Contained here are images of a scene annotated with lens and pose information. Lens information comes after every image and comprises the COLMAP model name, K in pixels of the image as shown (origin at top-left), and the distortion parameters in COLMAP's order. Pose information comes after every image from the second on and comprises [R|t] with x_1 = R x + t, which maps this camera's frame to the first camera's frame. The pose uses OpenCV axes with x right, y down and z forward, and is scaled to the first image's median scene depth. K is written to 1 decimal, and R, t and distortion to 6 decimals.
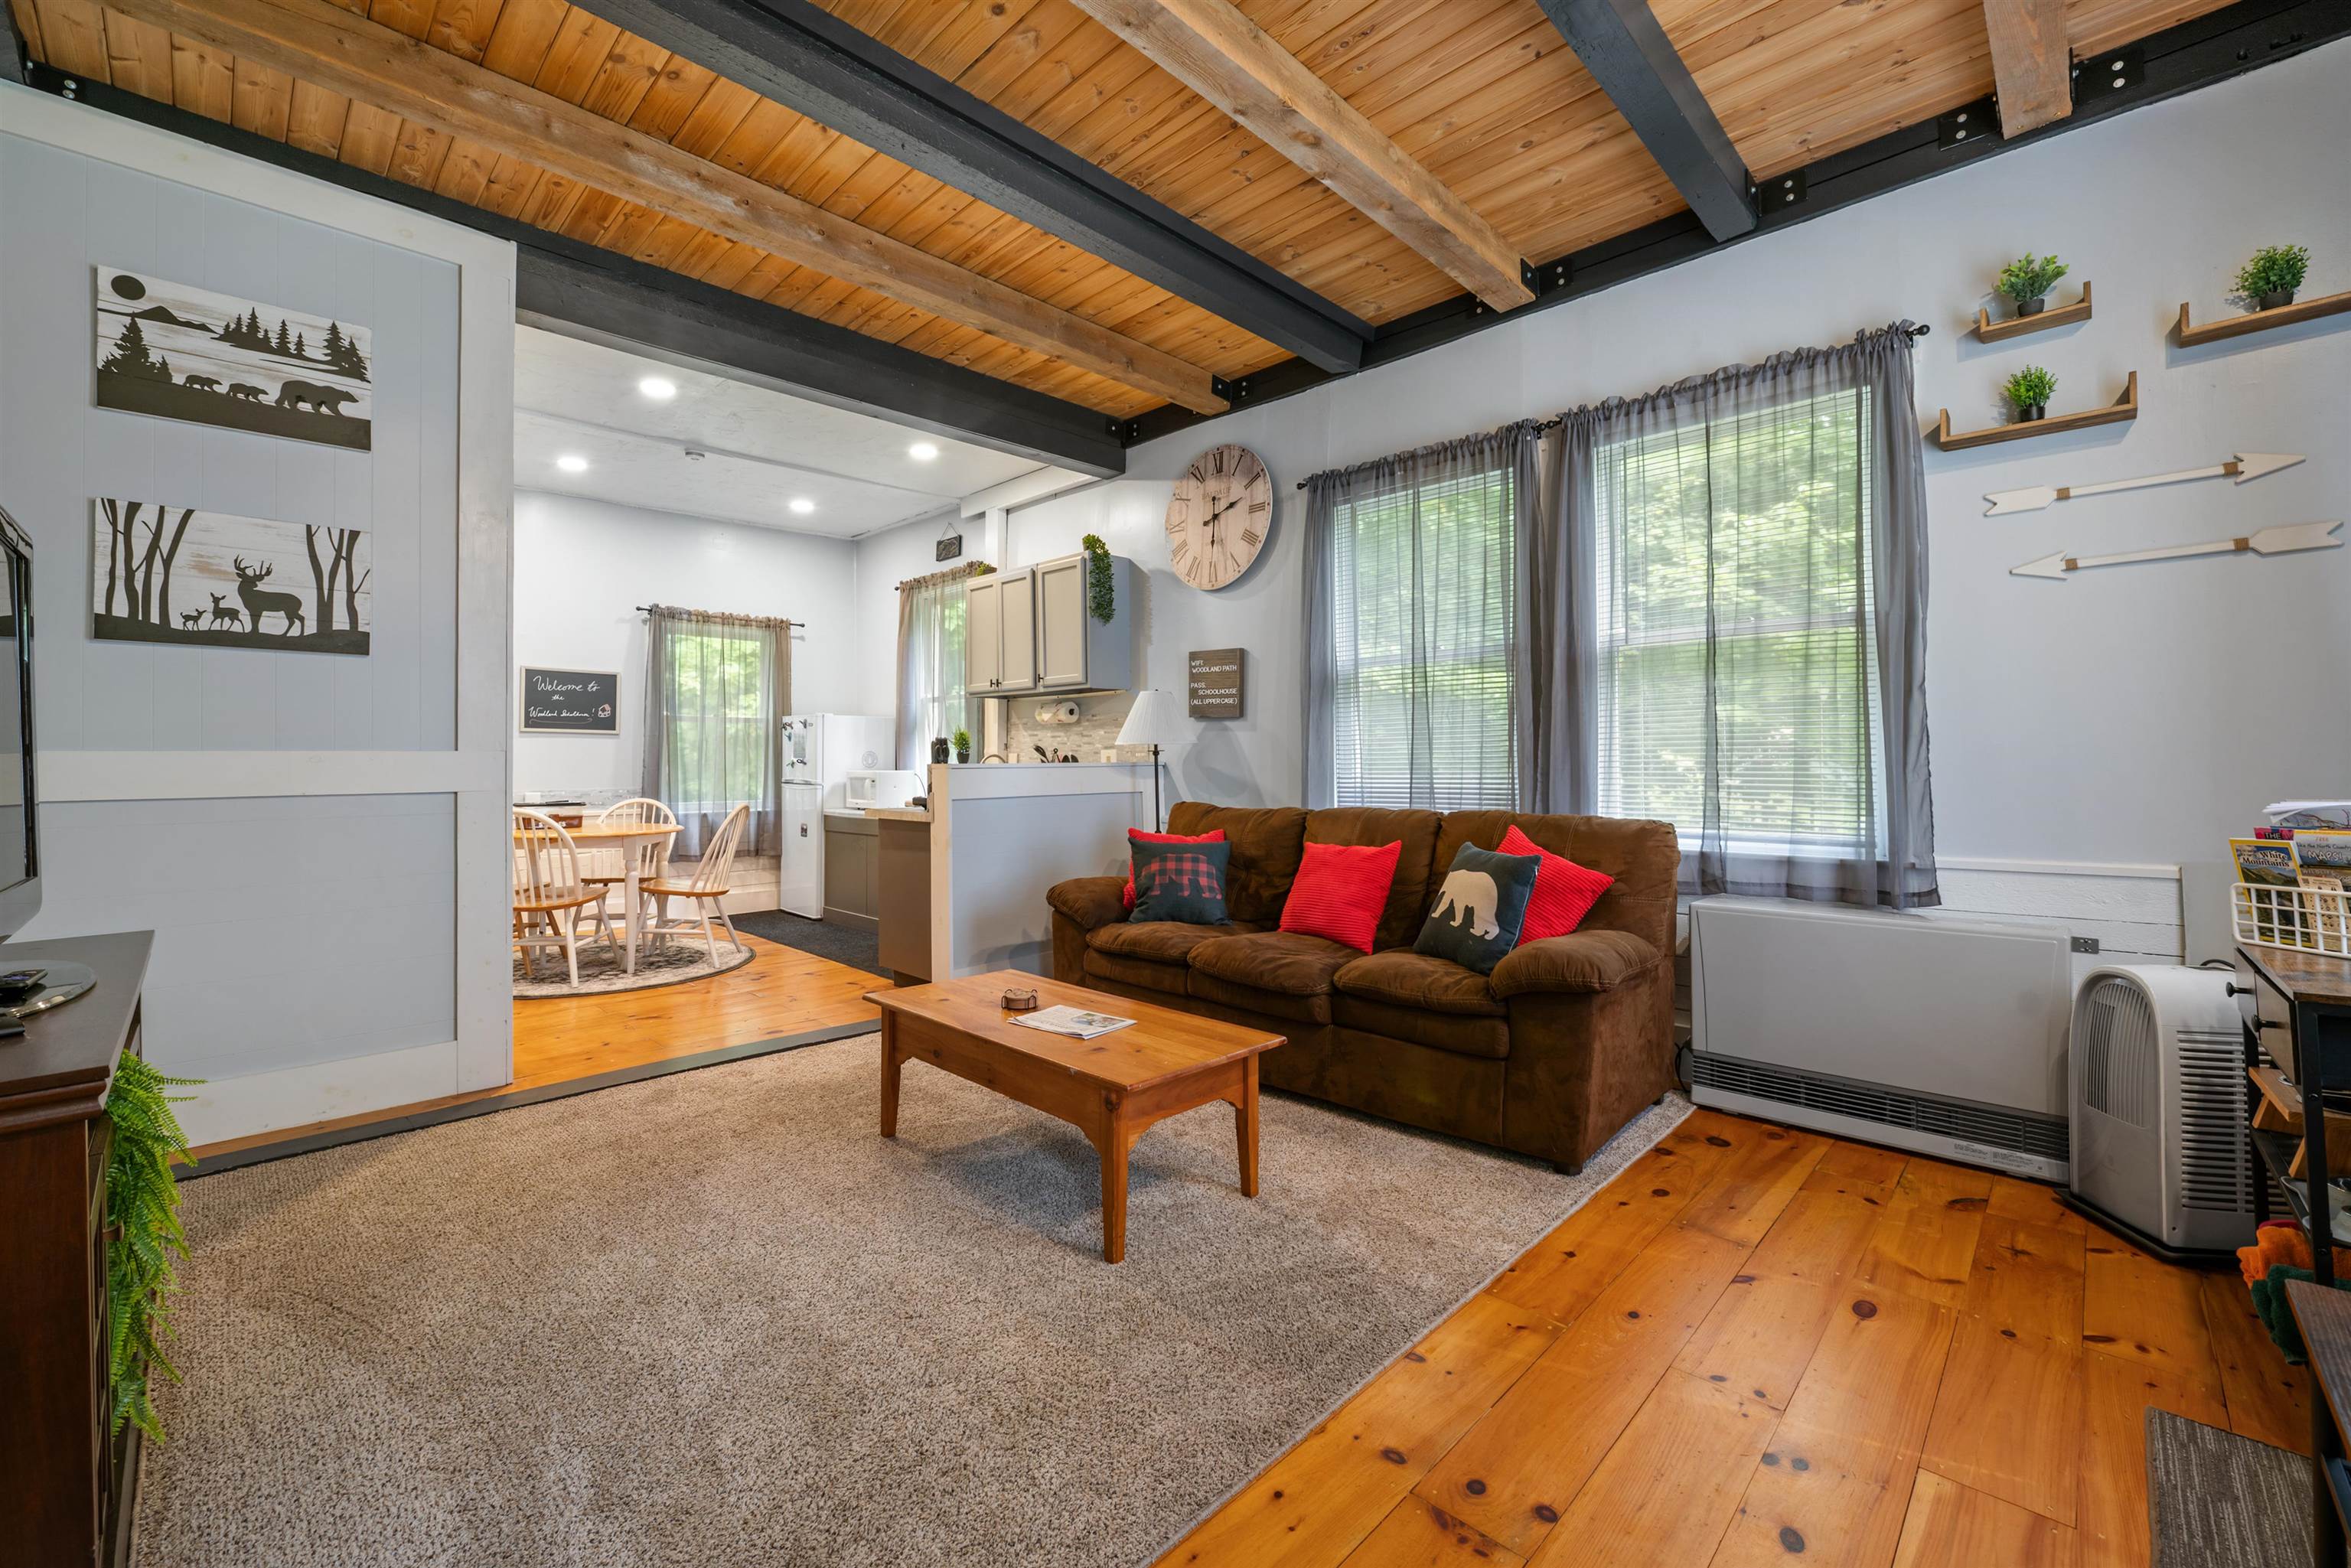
lens RADIAL K [[956.6, 0, 1168.3], [0, 956.6, 750.4], [0, 0, 1]] dist [-0.007119, 0.000007]
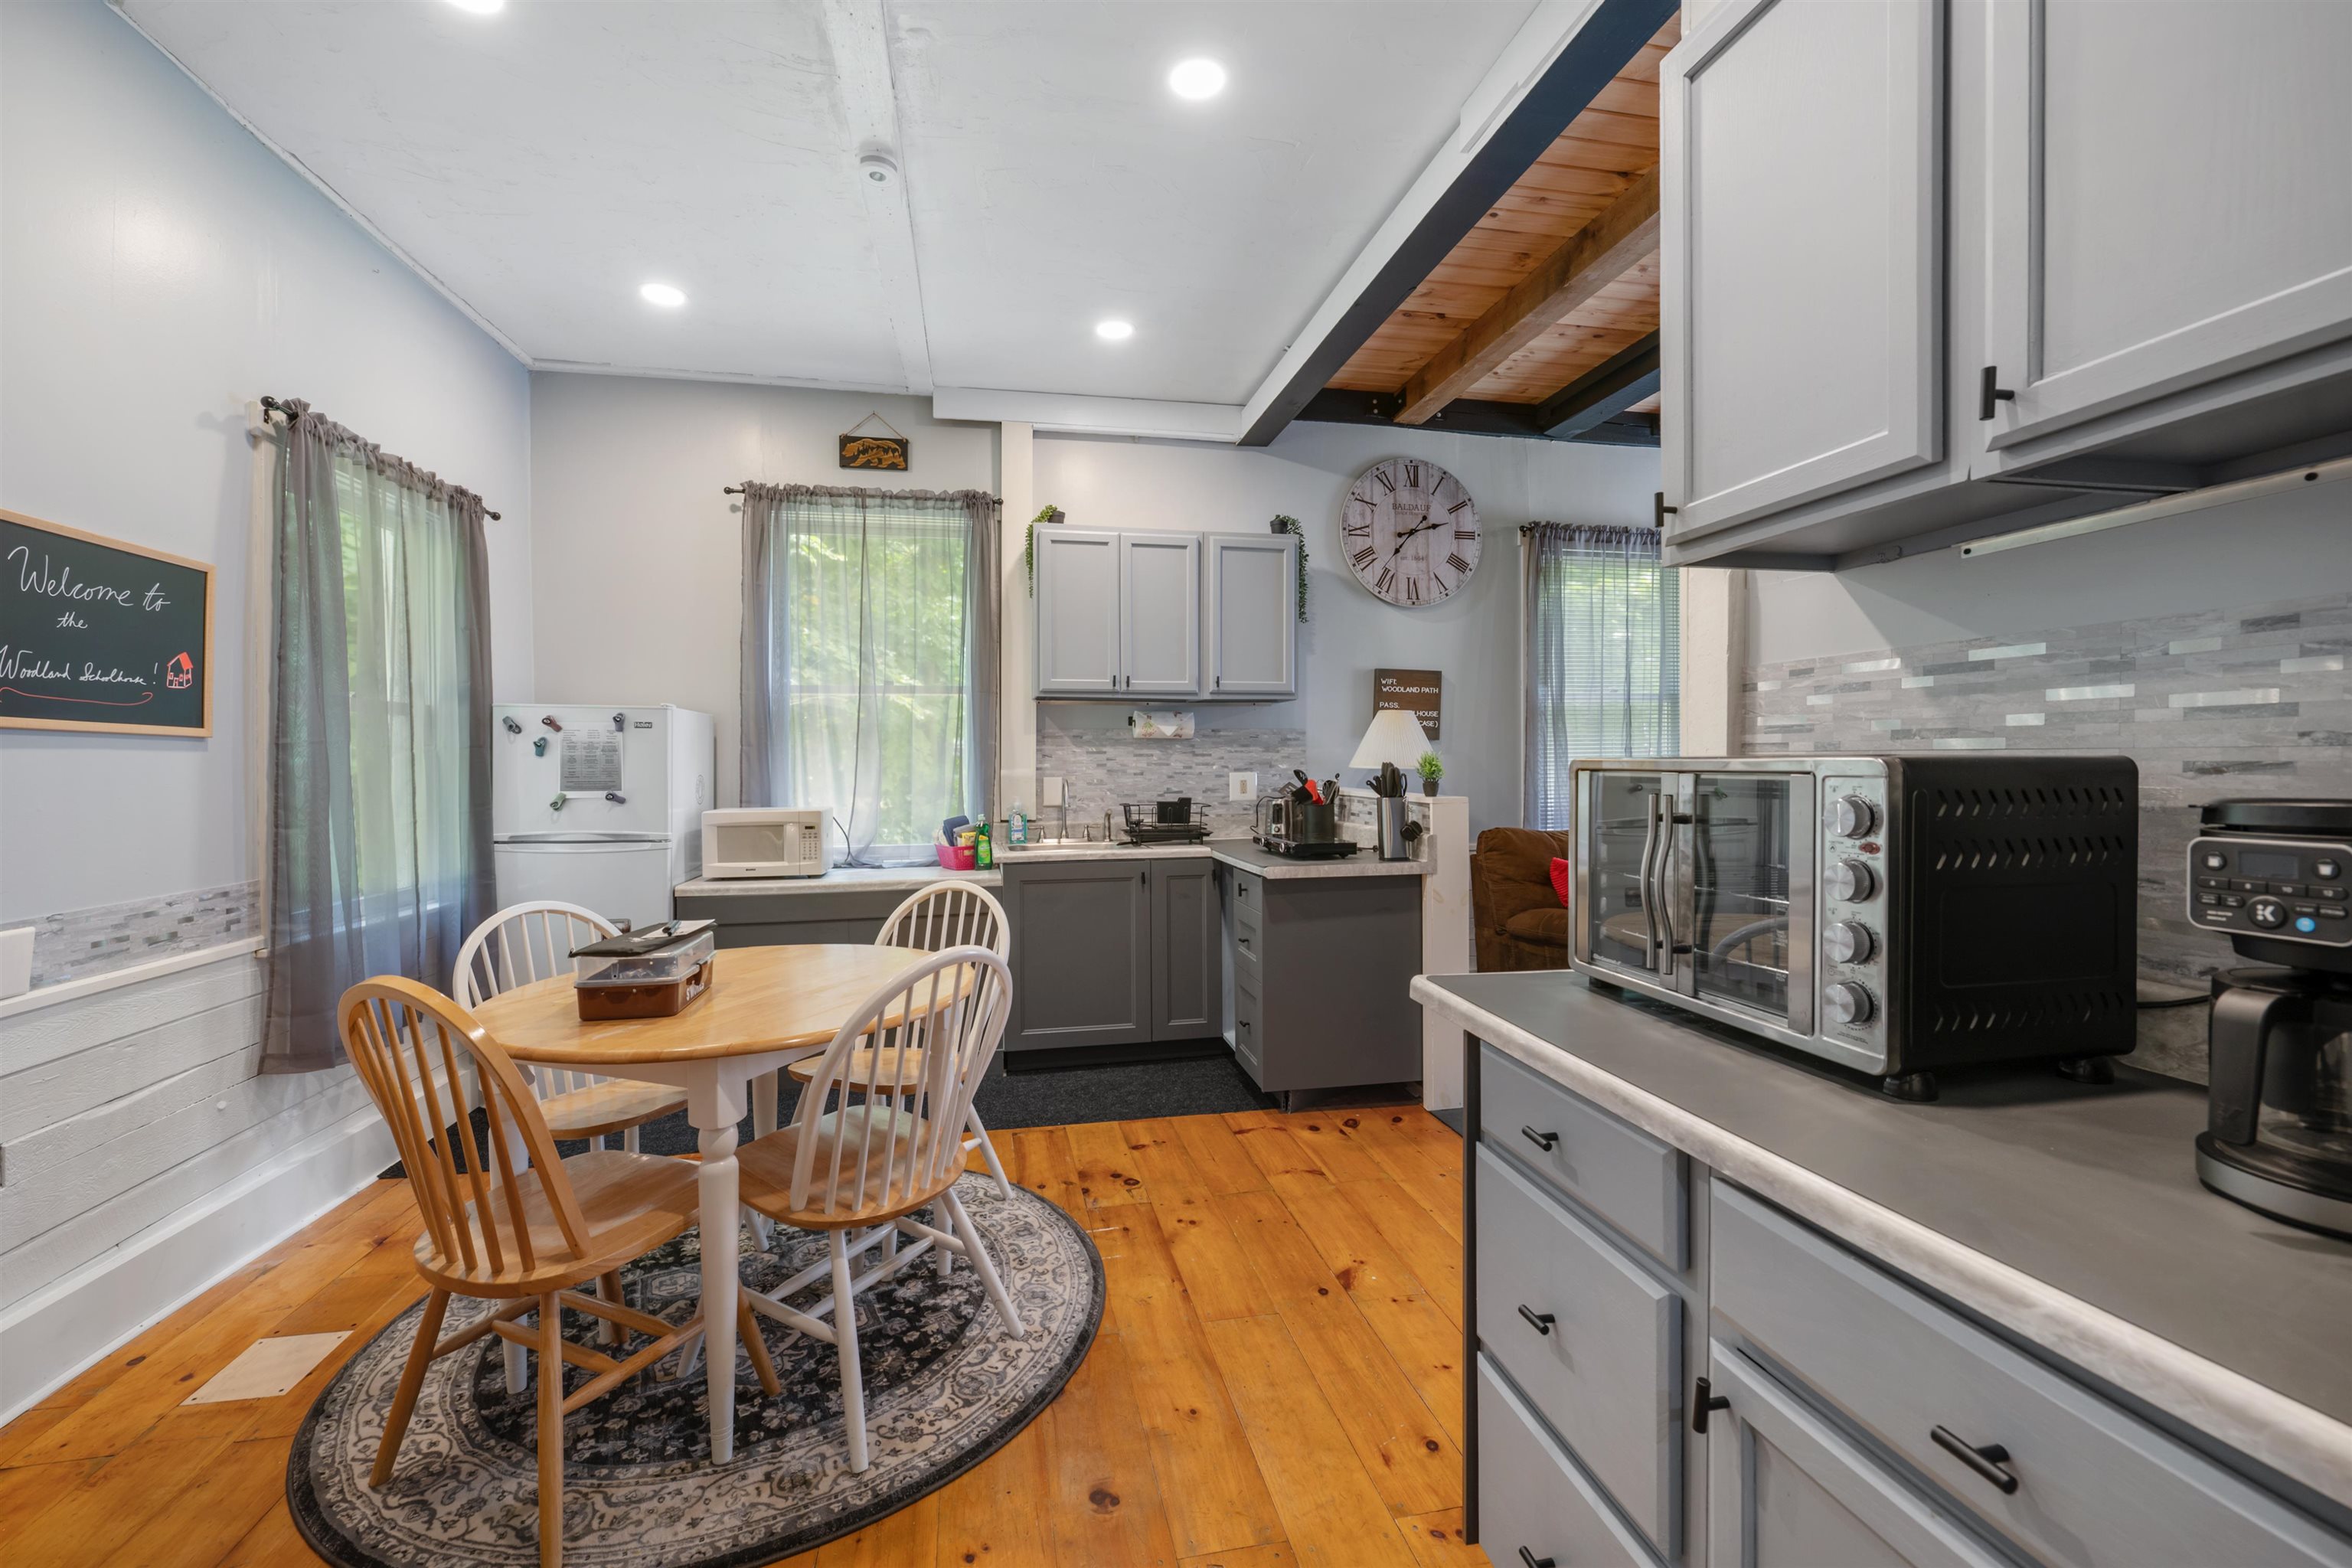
lens RADIAL K [[962.8, 0, 1173.8], [0, 962.8, 770.8], [0, 0, 1]] dist [-0.003236, -0.000589]
pose [[0.554420, -0.009068, 0.832188, -1.419985], [-0.005510, 0.999879, 0.014566, -0.025041], [-0.832219, -0.012661, 0.554303, 1.045956]]
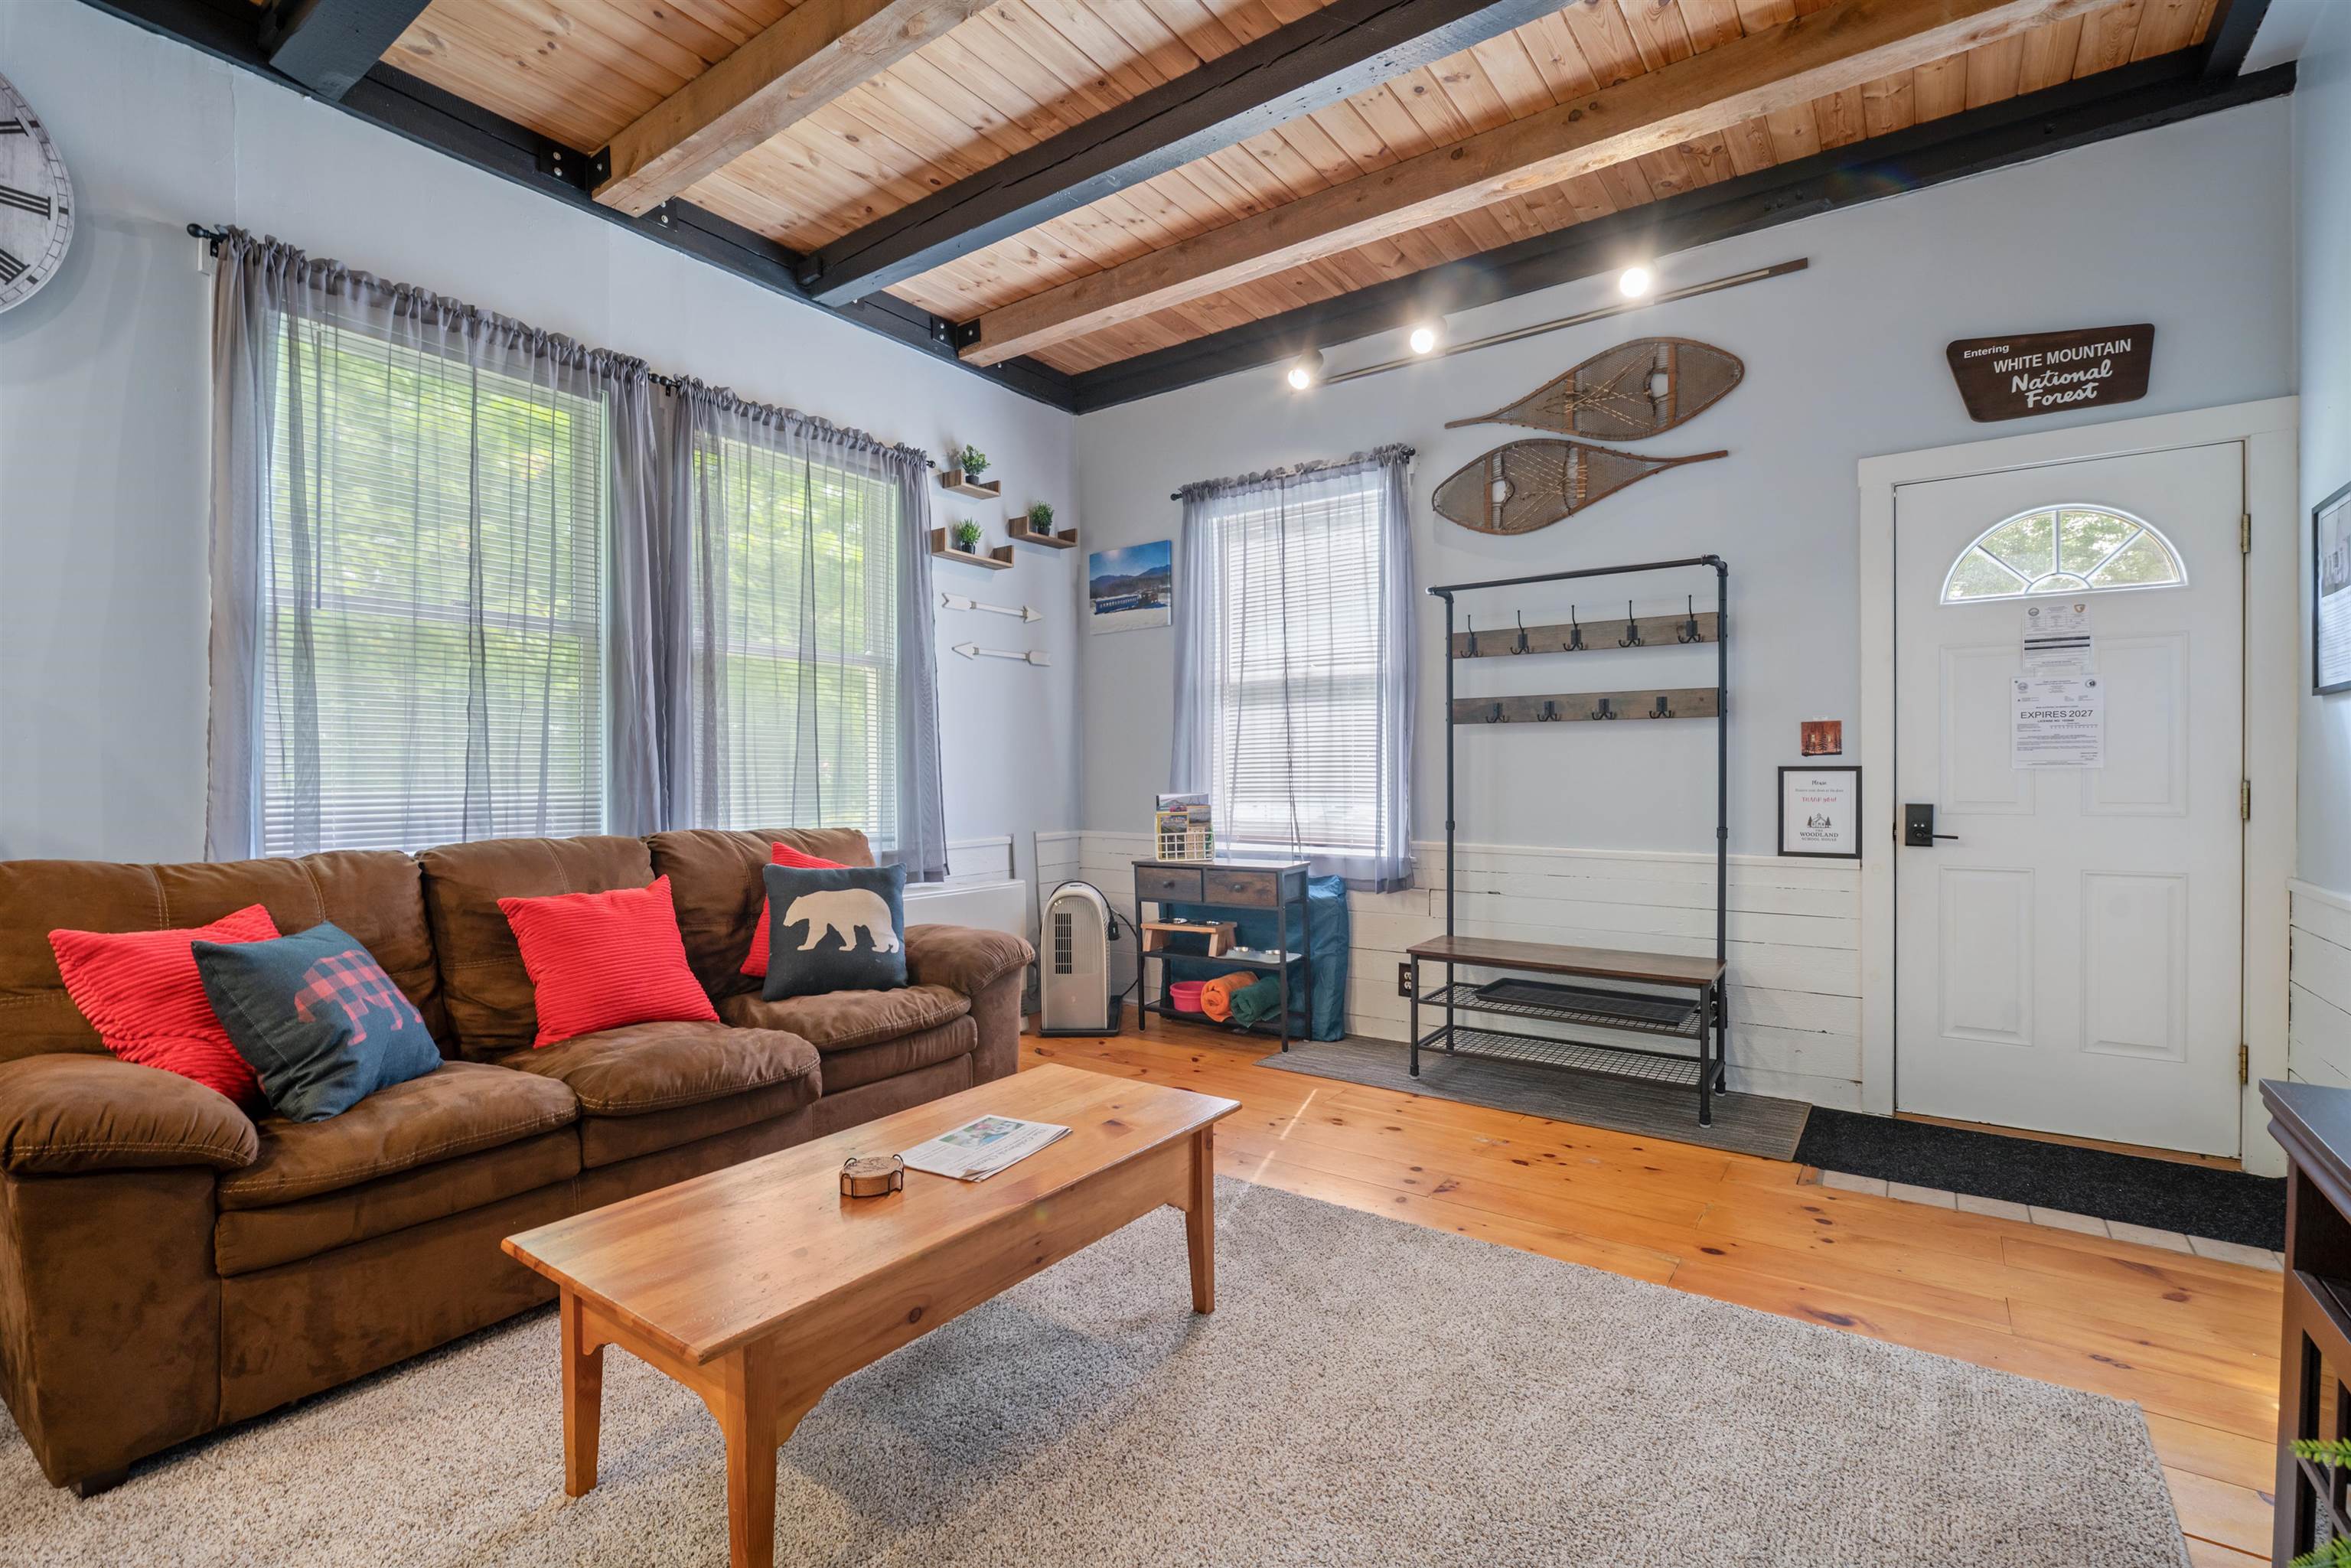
lens RADIAL K [[1058.5, 0, 1176.8], [0, 1058.5, 787.2], [0, 0, 1]] dist [-0.006267, -0.000093]
pose [[-0.157266, -0.005092, 0.987543, -0.725830], [-0.014664, 0.999889, 0.002820, 0.017918], [-0.987447, -0.014037, -0.157323, 0.816767]]
